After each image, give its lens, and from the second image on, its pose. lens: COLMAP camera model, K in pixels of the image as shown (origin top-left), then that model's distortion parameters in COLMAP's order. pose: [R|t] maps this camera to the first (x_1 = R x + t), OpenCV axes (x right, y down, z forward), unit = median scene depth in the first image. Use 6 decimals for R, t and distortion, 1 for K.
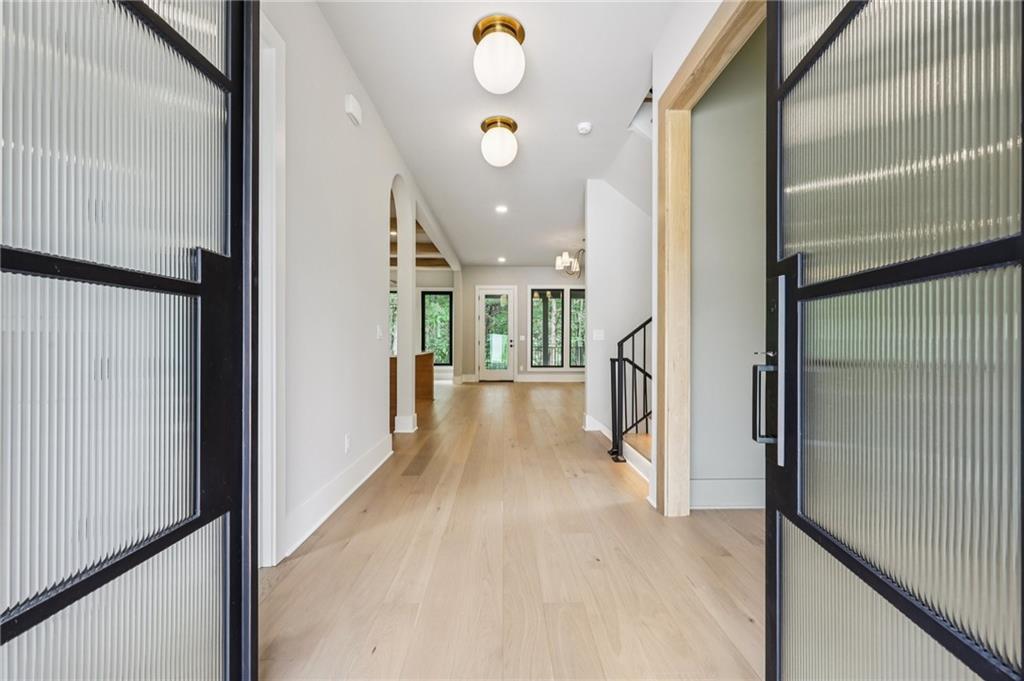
lens RADIAL K [[412.4, 0, 511.6], [0, 412.4, 339.5], [0, 0, 1]] dist [-0.009510, 0.001648]
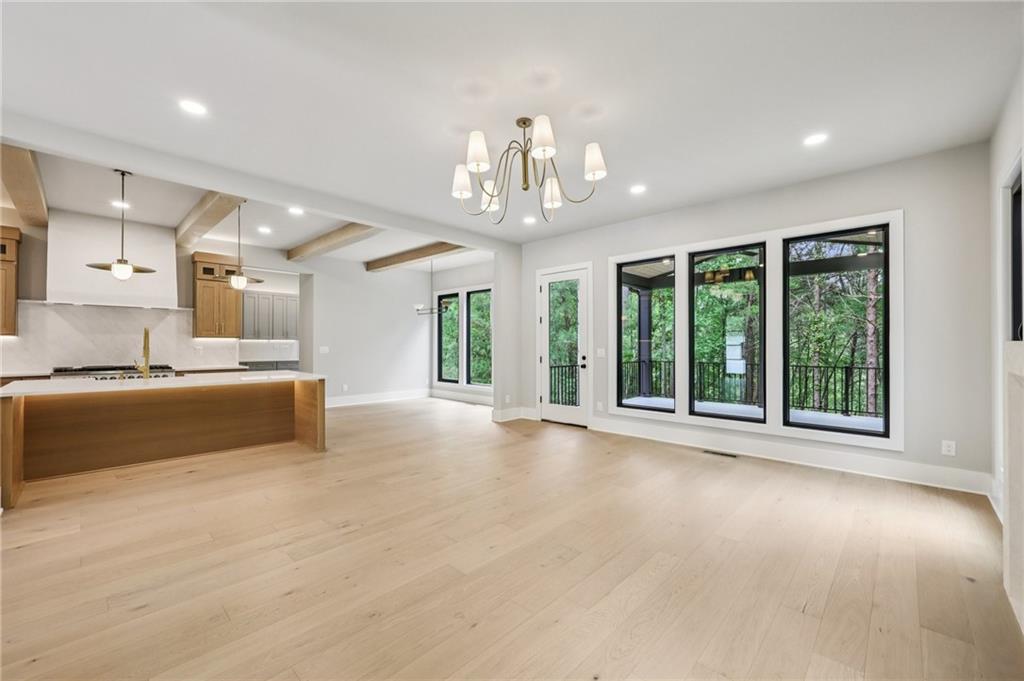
lens RADIAL K [[412.4, 0, 520.2], [0, 412.4, 341.8], [0, 0, 1]] dist [-0.009510, 0.001648]
pose [[0.709681, -0.007560, -0.704483, 0.344517], [0.002735, 0.999964, -0.007976, -0.014231], [0.704518, 0.003733, 0.709676, 0.523674]]
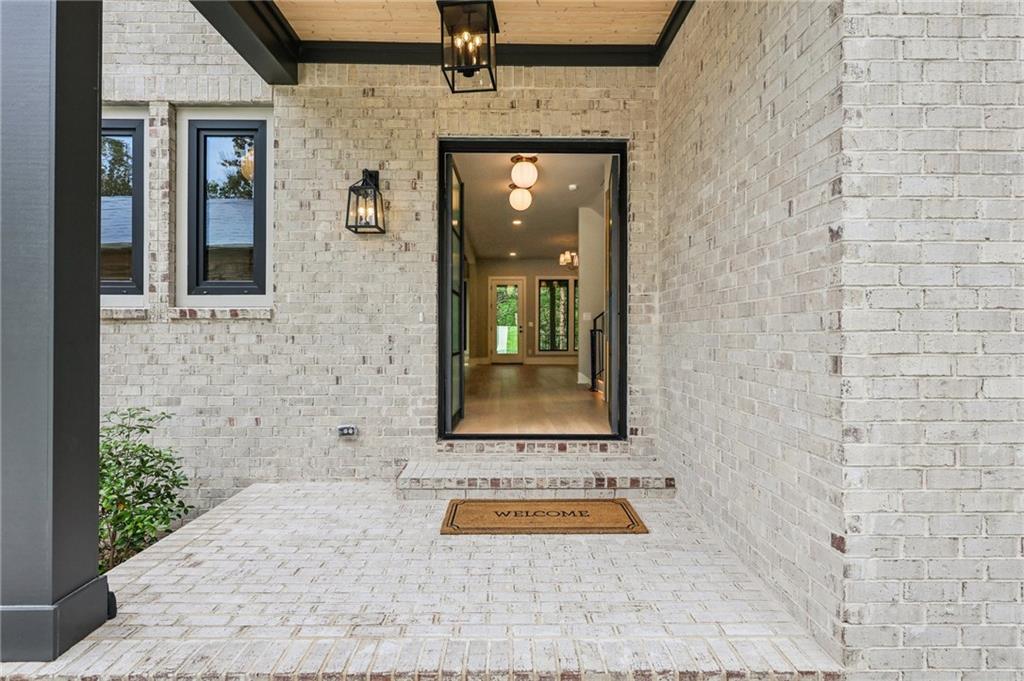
lens RADIAL K [[530.7, 0, 511.8], [0, 530.7, 338.0], [0, 0, 1]] dist [-0.000022, -0.000001]
pose [[0.999997, -0.002309, -0.000268, -0.024600], [0.002310, 0.999989, 0.004141, 0.027672], [0.000258, -0.004142, 0.999991, -0.415758]]
